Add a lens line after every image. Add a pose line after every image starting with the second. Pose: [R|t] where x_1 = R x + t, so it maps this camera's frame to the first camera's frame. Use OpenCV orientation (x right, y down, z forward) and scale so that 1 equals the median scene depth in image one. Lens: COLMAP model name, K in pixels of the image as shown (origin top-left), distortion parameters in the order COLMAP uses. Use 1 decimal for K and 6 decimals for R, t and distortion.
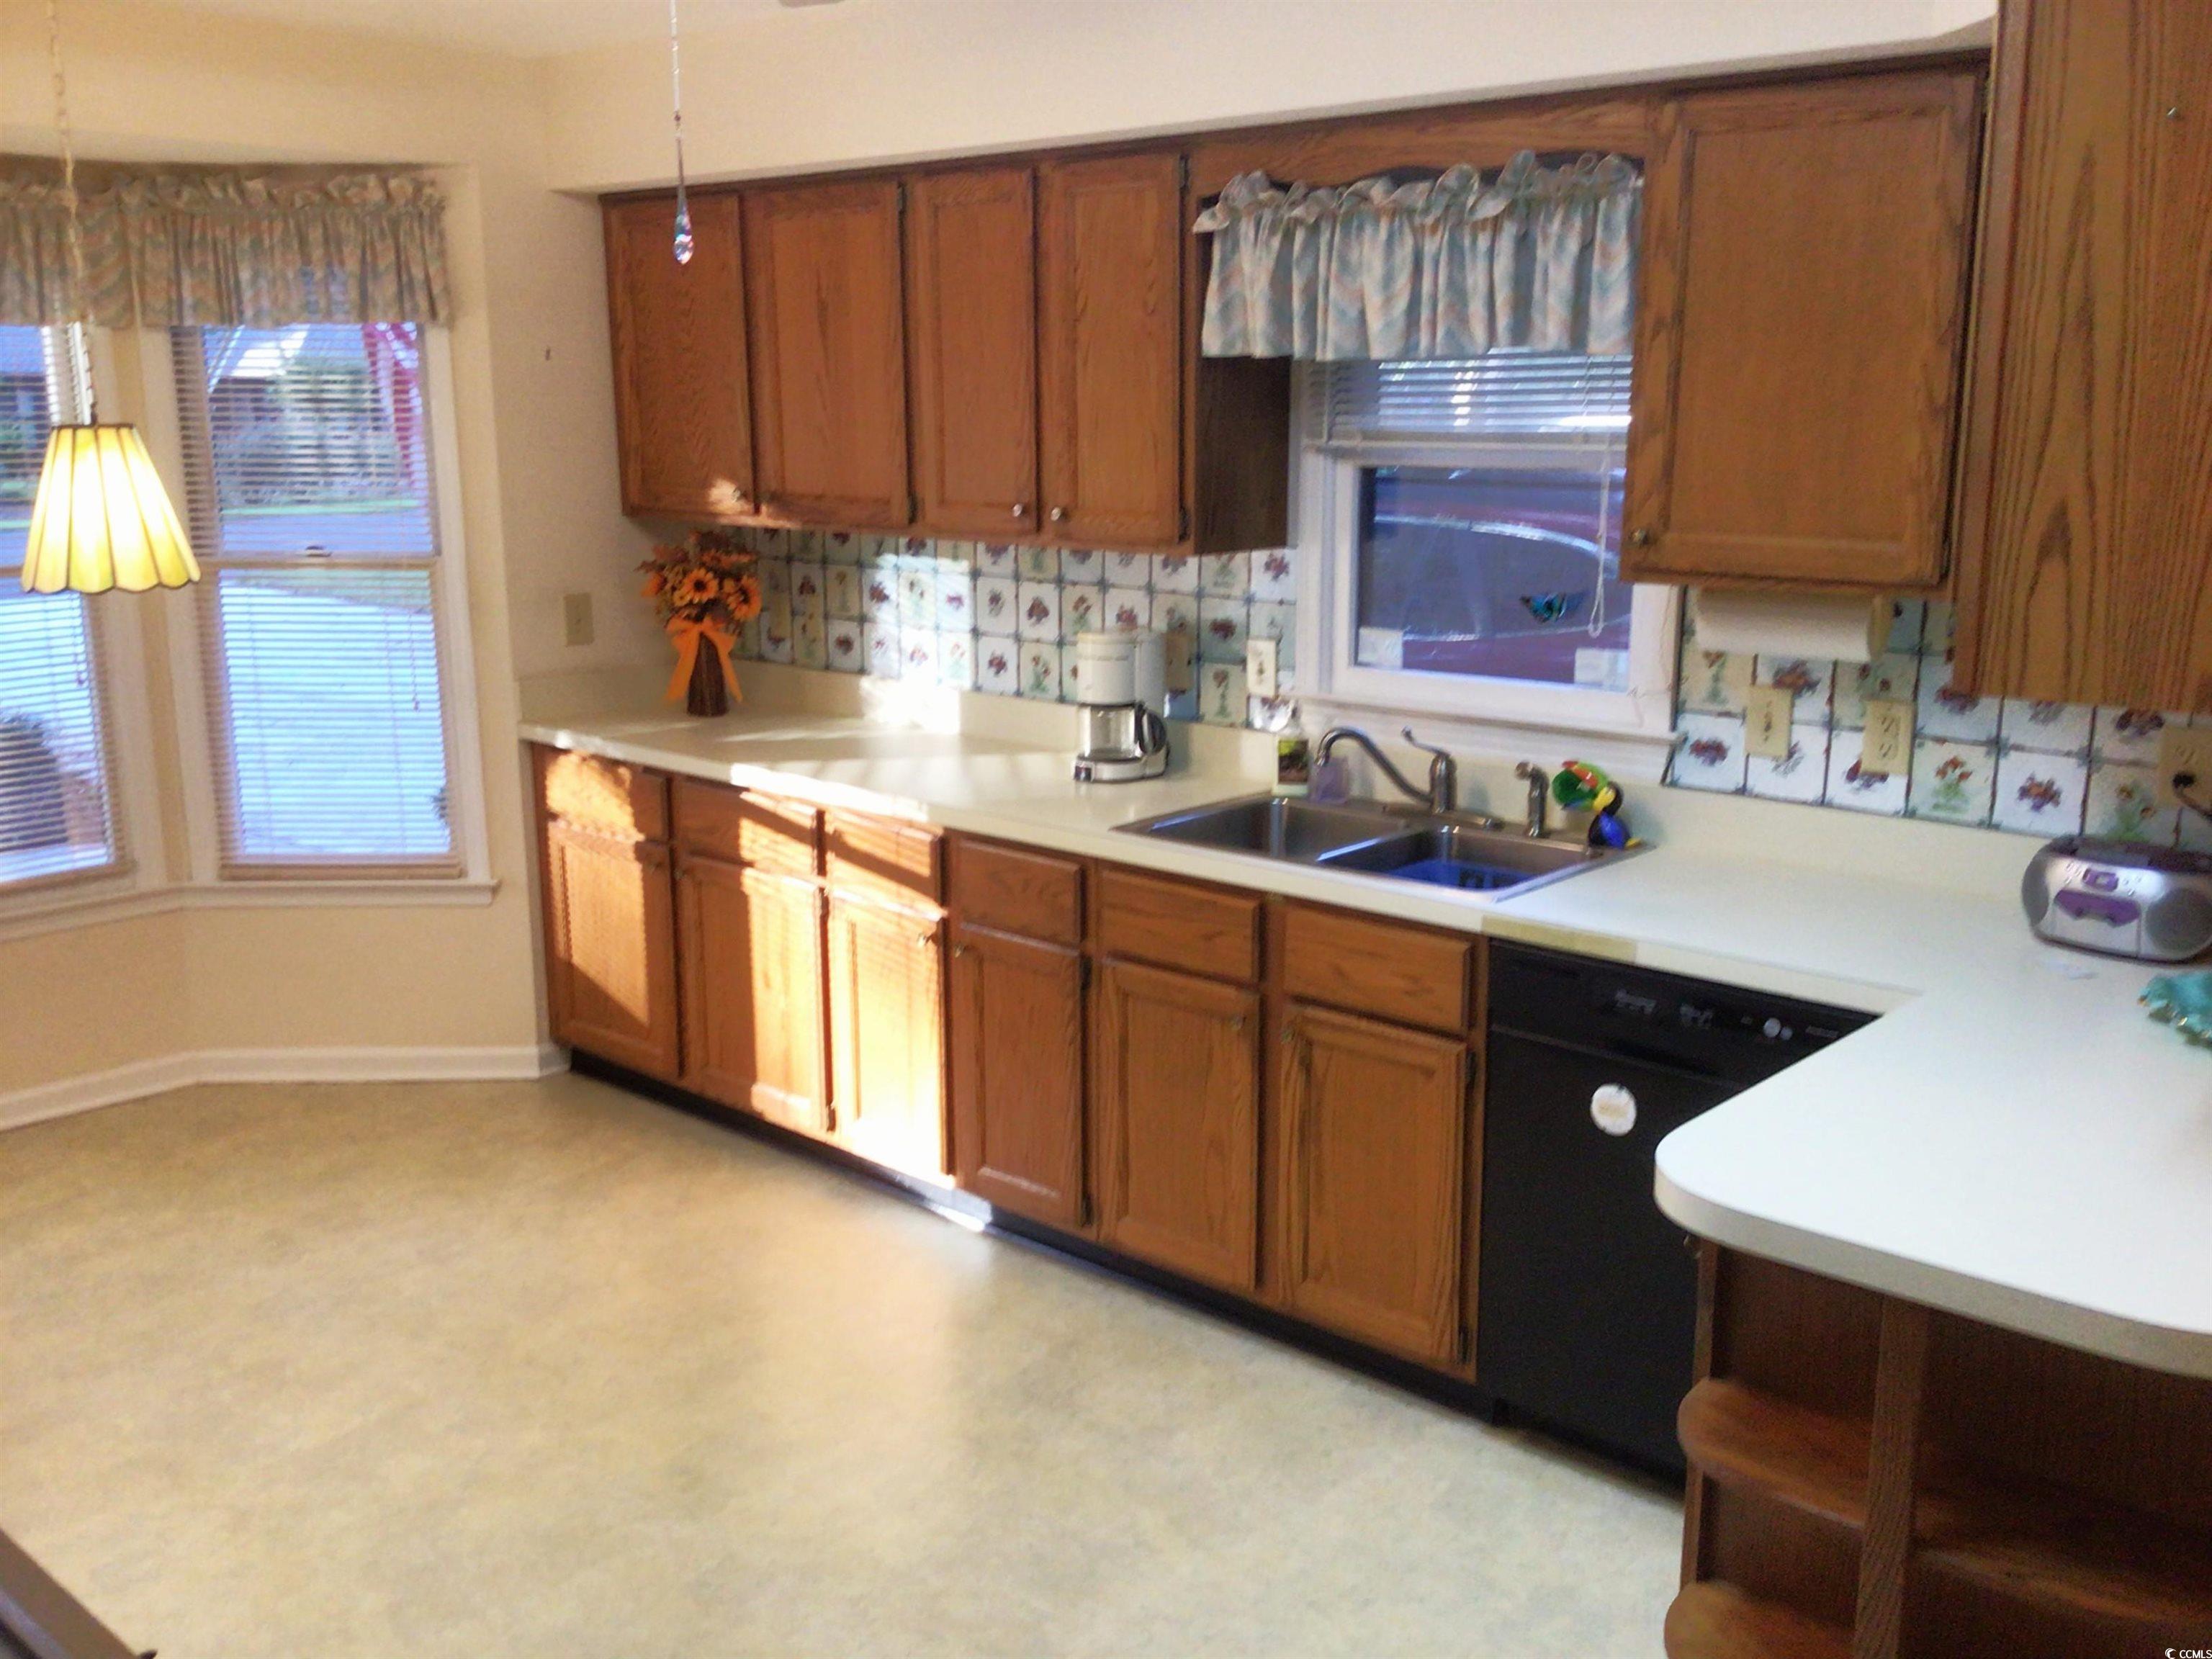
lens RADIAL K [[2003.1, 0, 1103.6], [0, 2003.1, 843.0], [0, 0, 1]] dist [0.099653, -0.144432]
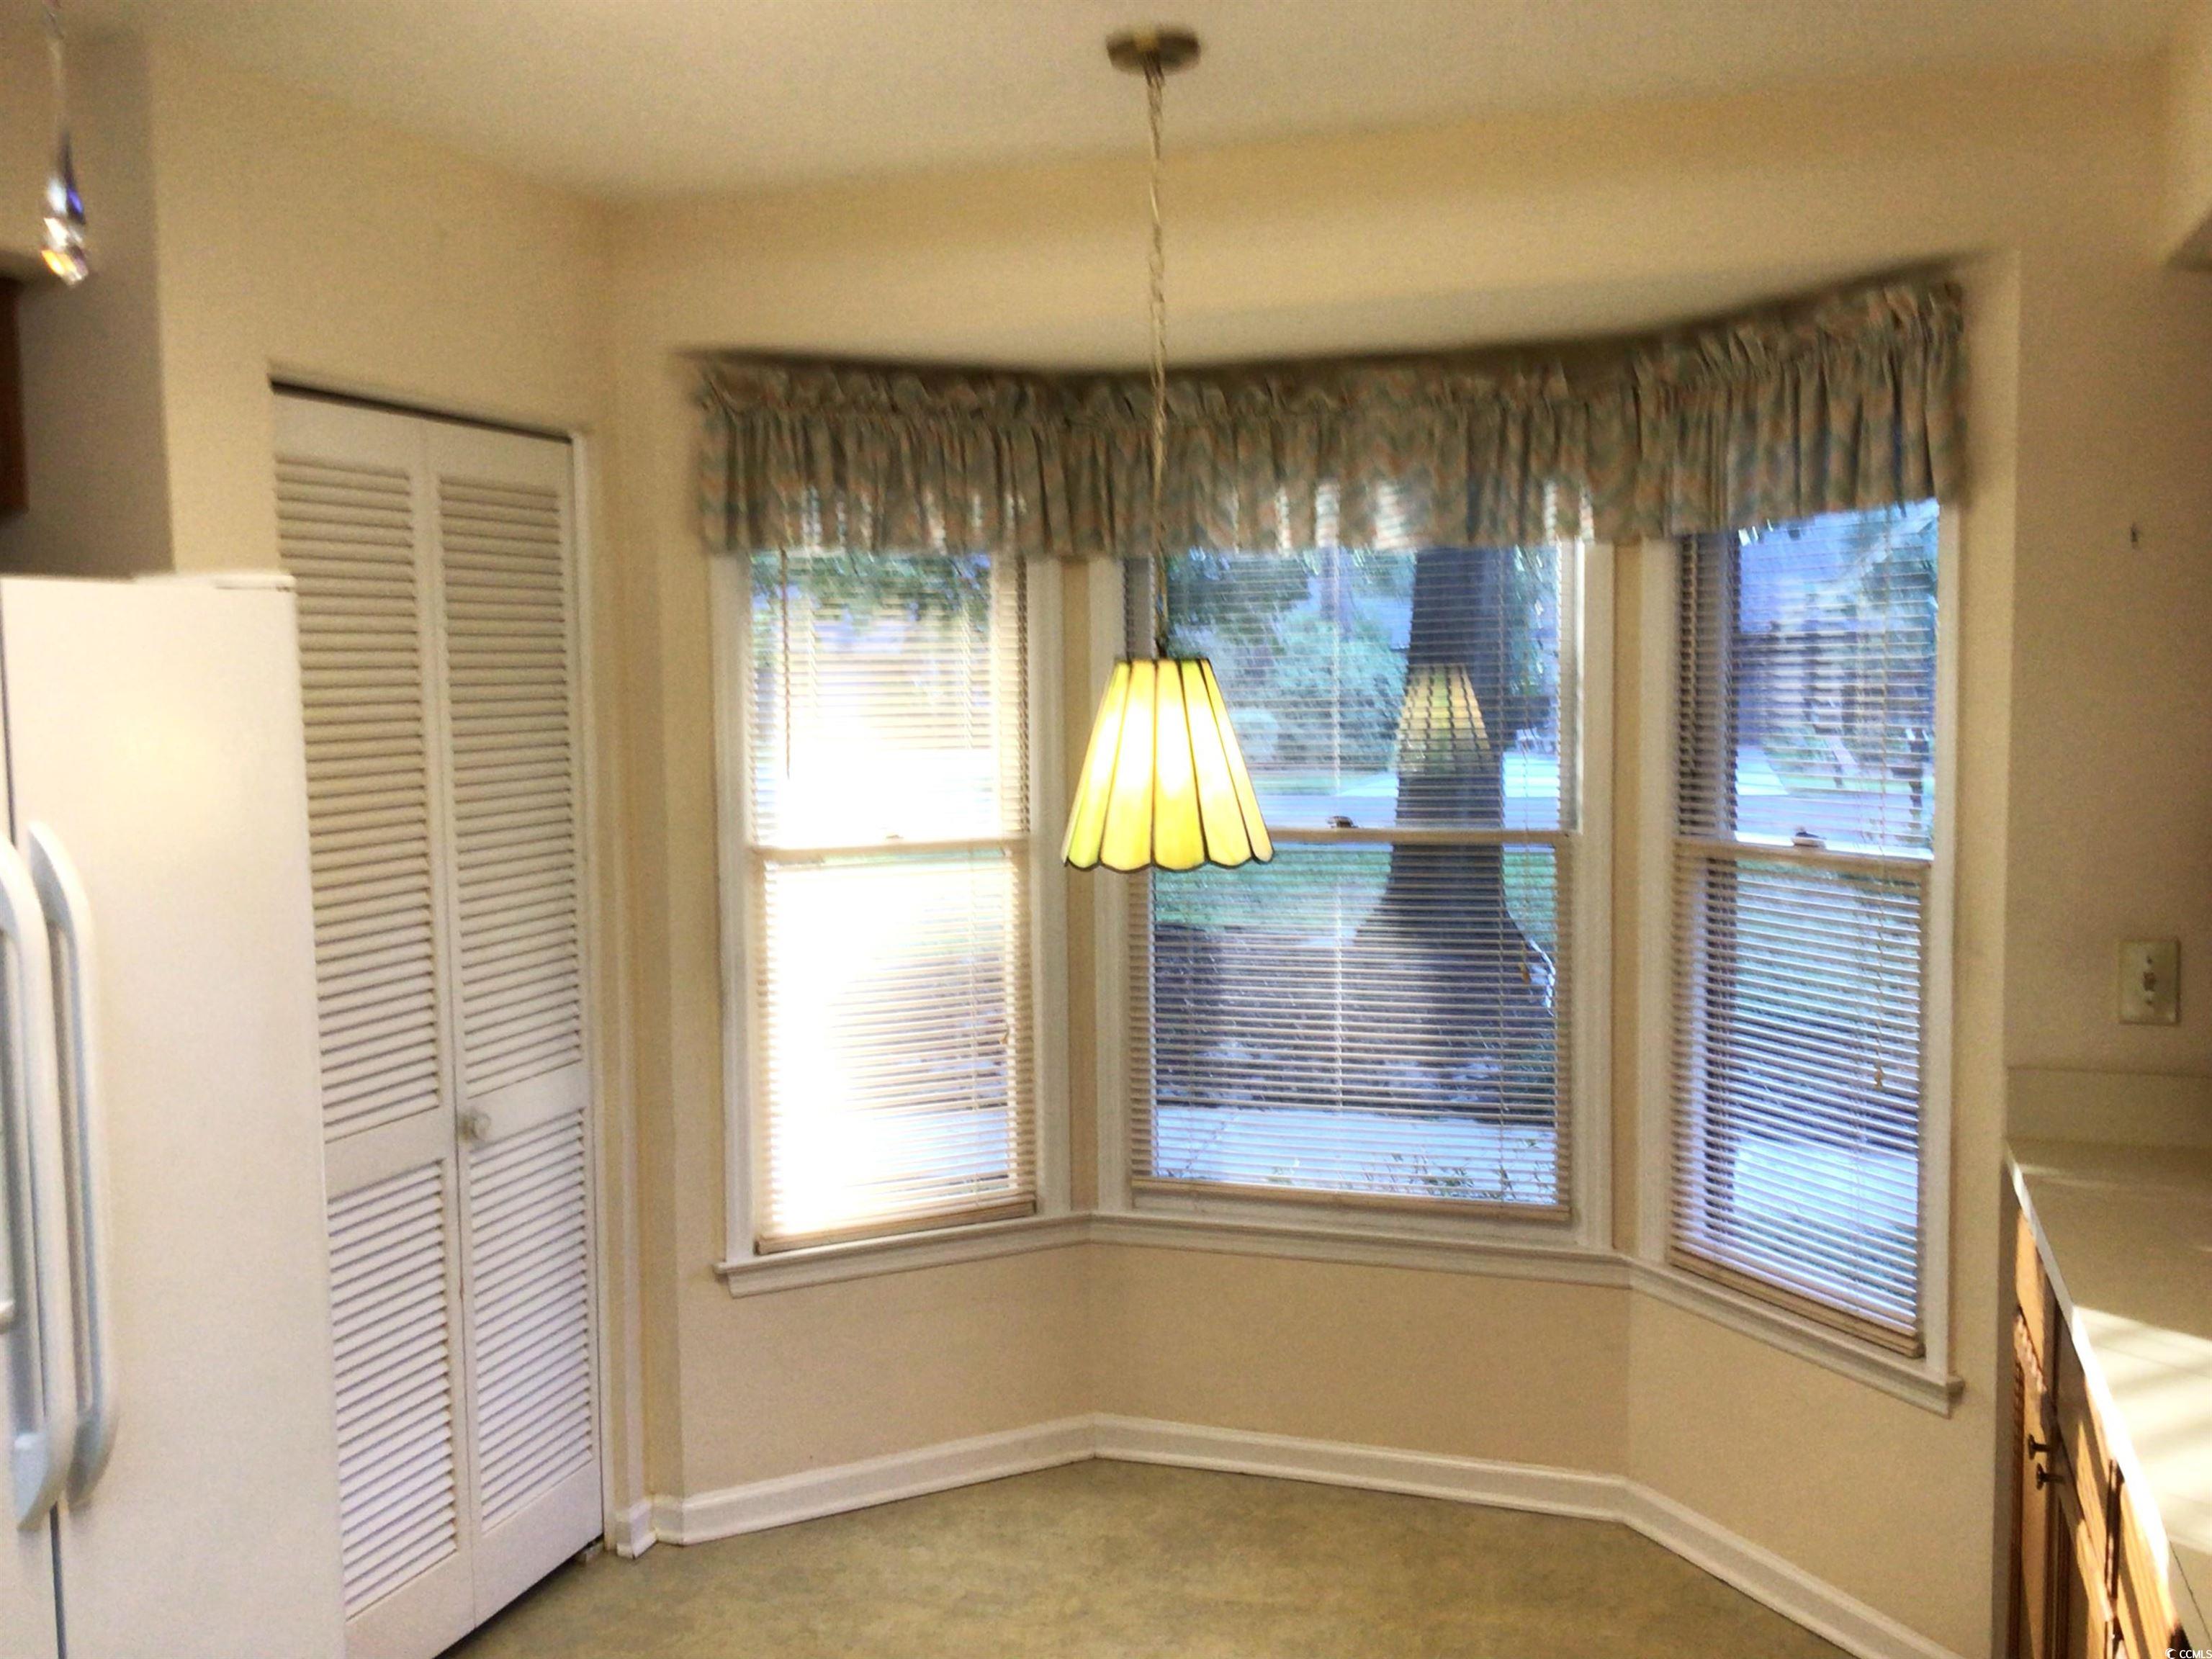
lens RADIAL K [[2003.1, 0, 1103.6], [0, 2003.1, 843.0], [0, 0, 1]] dist [0.099653, -0.144432]
pose [[0.397248, 0.079430, -0.914267, 0.159083], [-0.192067, 0.981380, 0.001808, -0.102115], [0.897387, 0.174882, 0.405107, 0.525405]]
